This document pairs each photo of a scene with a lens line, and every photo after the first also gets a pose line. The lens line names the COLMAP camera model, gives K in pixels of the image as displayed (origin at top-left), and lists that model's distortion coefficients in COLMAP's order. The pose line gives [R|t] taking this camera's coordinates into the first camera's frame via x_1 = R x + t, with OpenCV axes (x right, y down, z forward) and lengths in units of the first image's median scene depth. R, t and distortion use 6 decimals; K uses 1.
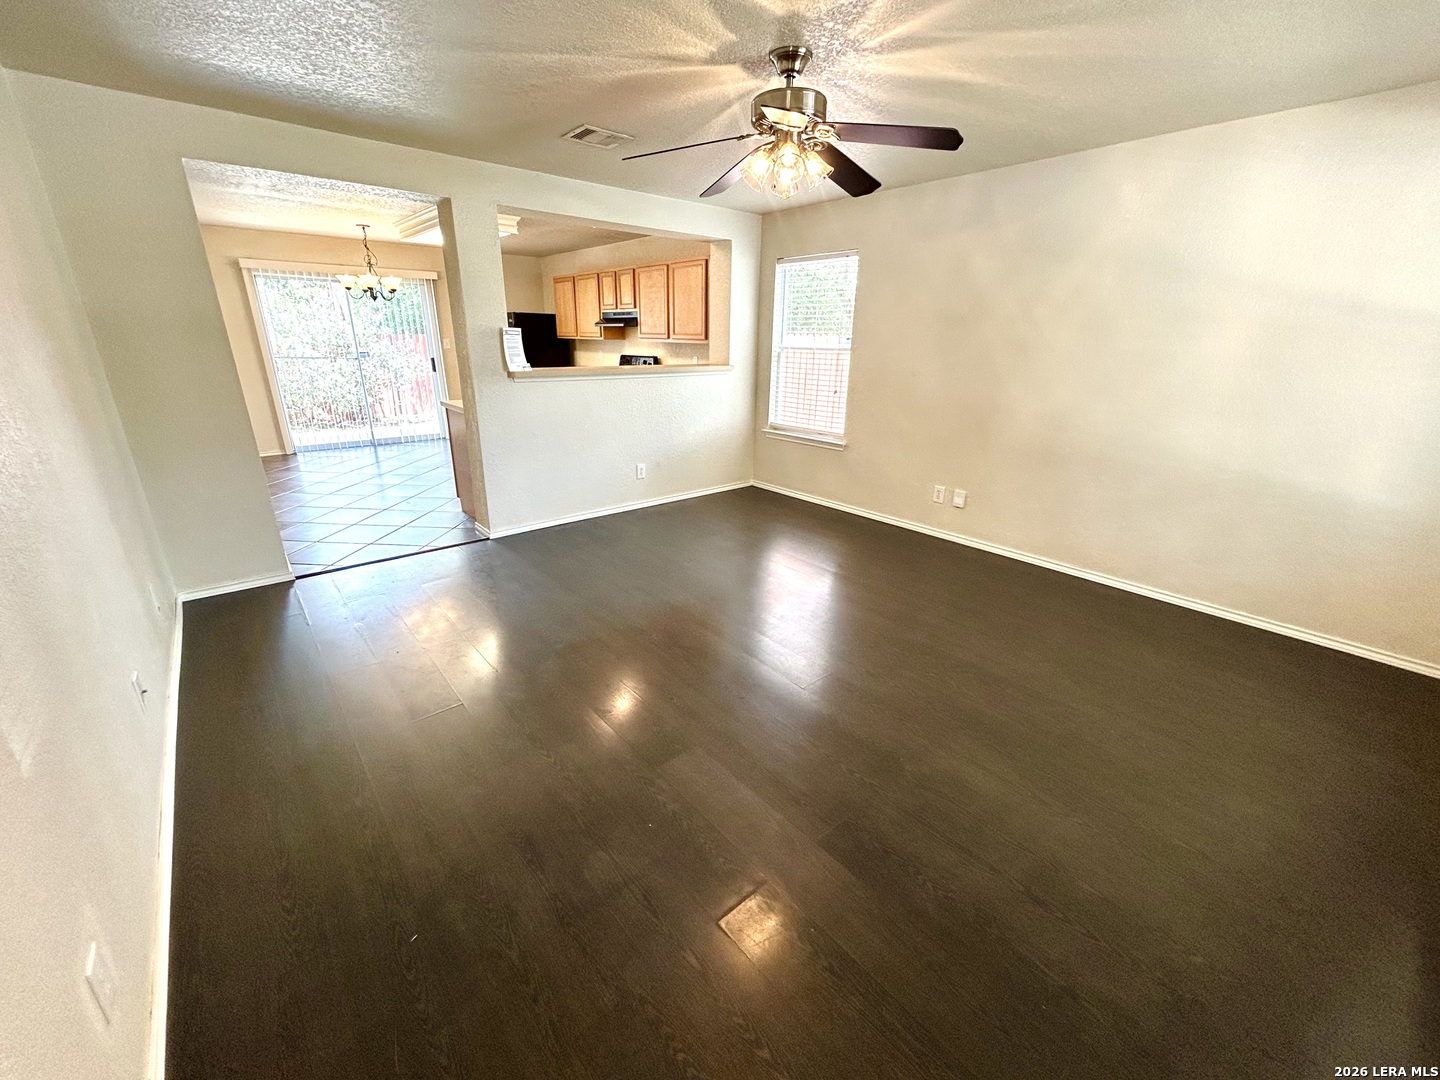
lens RADIAL K [[579.6, 0, 717.7], [0, 579.6, 543.0], [0, 0, 1]] dist [0.000632, 0.001656]
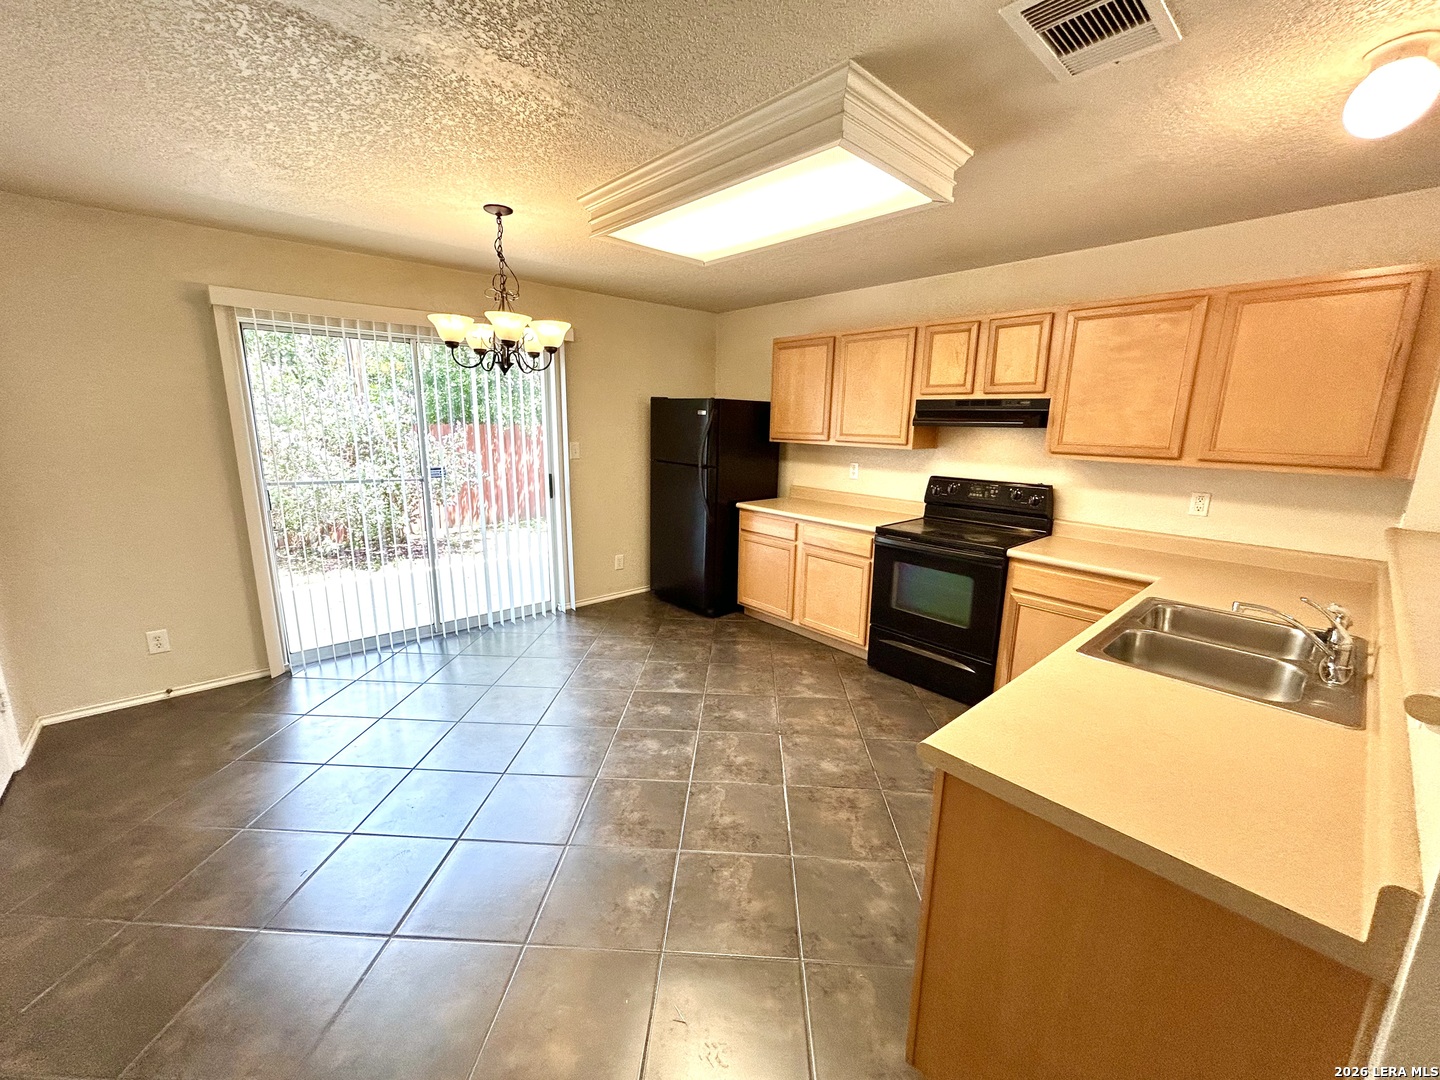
lens RADIAL K [[579.6, 0, 722.3], [0, 579.6, 544.4], [0, 0, 1]] dist [0.000632, 0.001656]
pose [[0.999545, -0.000542, 0.030145, -0.378412], [0.004544, 0.991129, -0.132824, -0.194612], [-0.029806, 0.132901, 0.990681, 0.491544]]
